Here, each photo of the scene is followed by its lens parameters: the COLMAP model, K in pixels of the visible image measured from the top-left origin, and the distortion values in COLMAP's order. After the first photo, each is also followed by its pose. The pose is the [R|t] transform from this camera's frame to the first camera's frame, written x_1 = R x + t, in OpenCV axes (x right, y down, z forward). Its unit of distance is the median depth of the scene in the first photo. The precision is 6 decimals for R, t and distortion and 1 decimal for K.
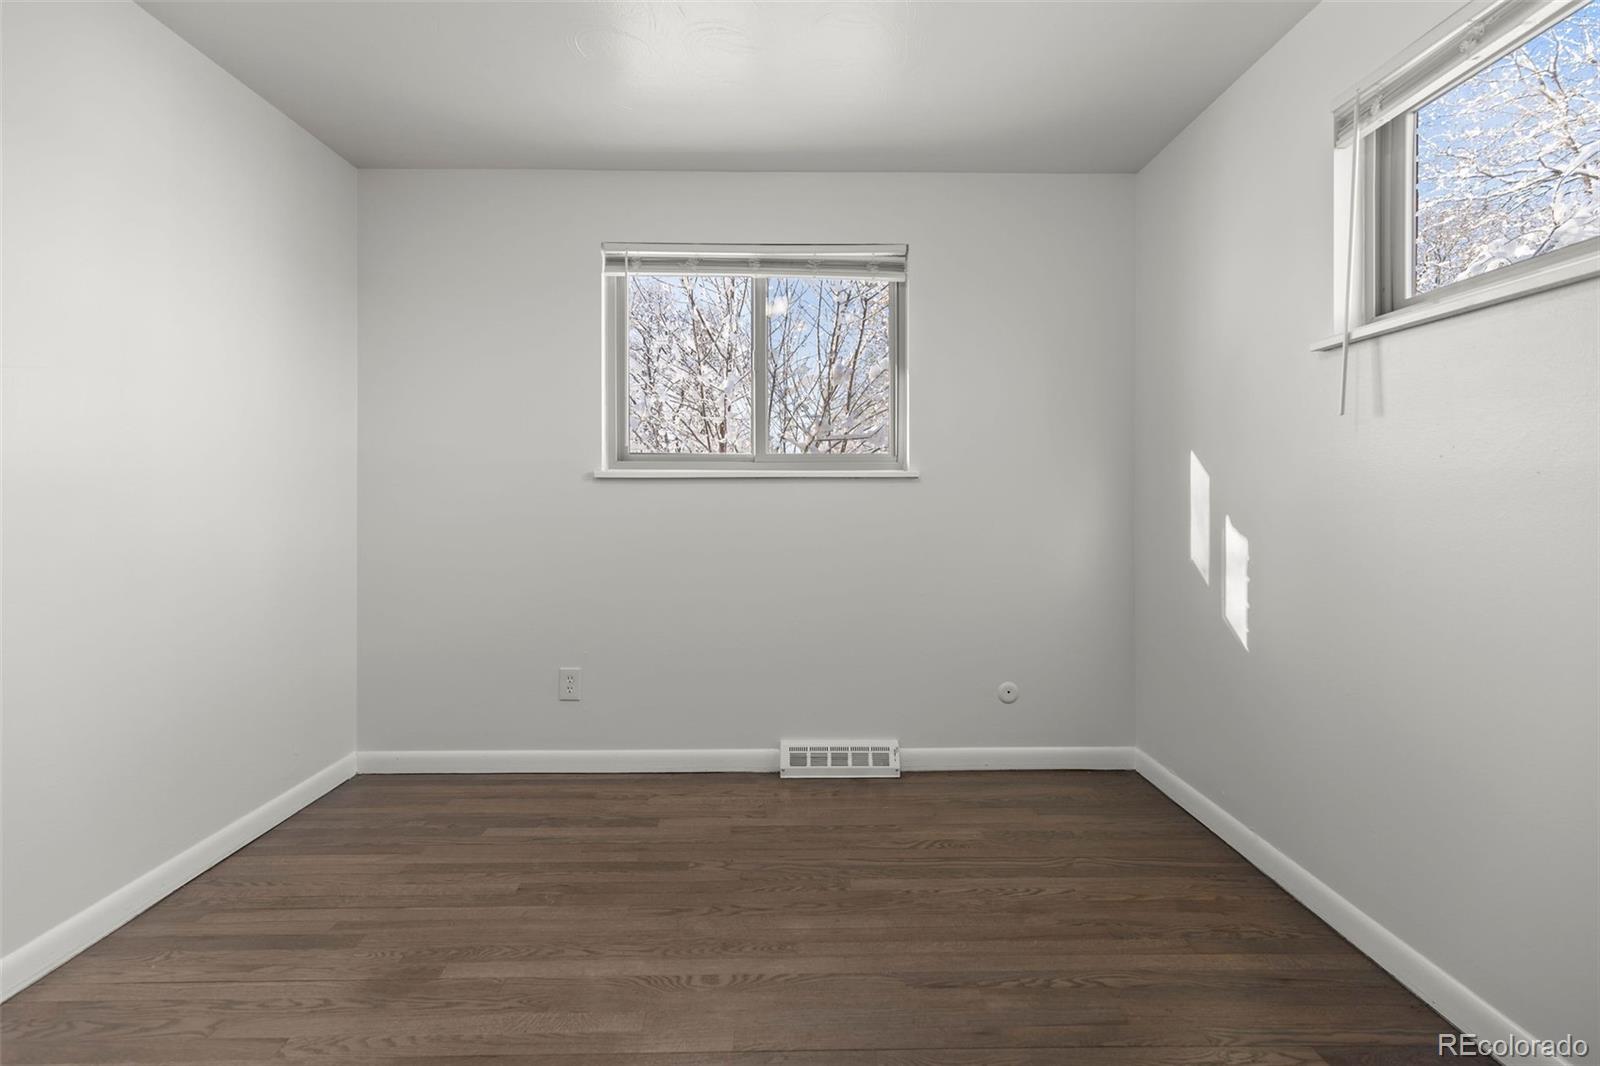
lens RADIAL K [[730.7, 0, 810.3], [0, 730.7, 503.7], [0, 0, 1]] dist [0.011473, -0.001694]
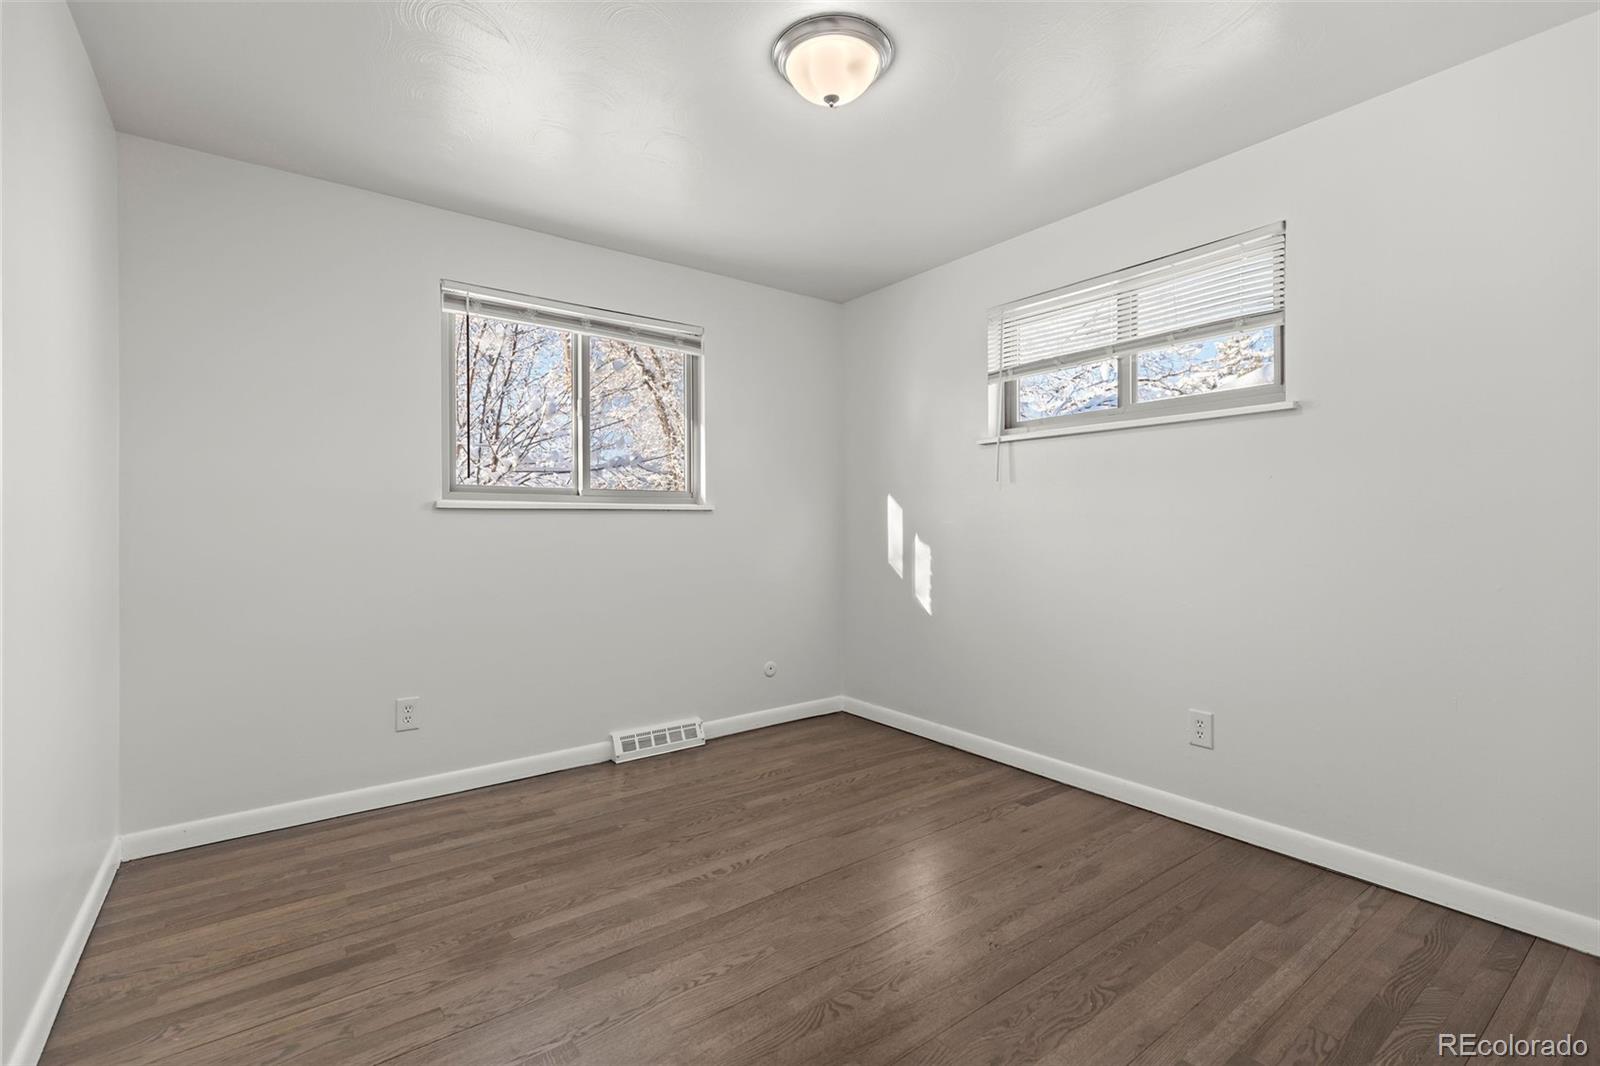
lens RADIAL K [[730.7, 0, 801.0], [0, 730.7, 532.4], [0, 0, 1]] dist [0.011473, -0.001694]
pose [[0.803707, -0.009590, 0.594948, -0.509512], [0.007097, 0.999953, 0.006531, -0.004728], [-0.594983, -0.001027, 0.803738, -0.131211]]
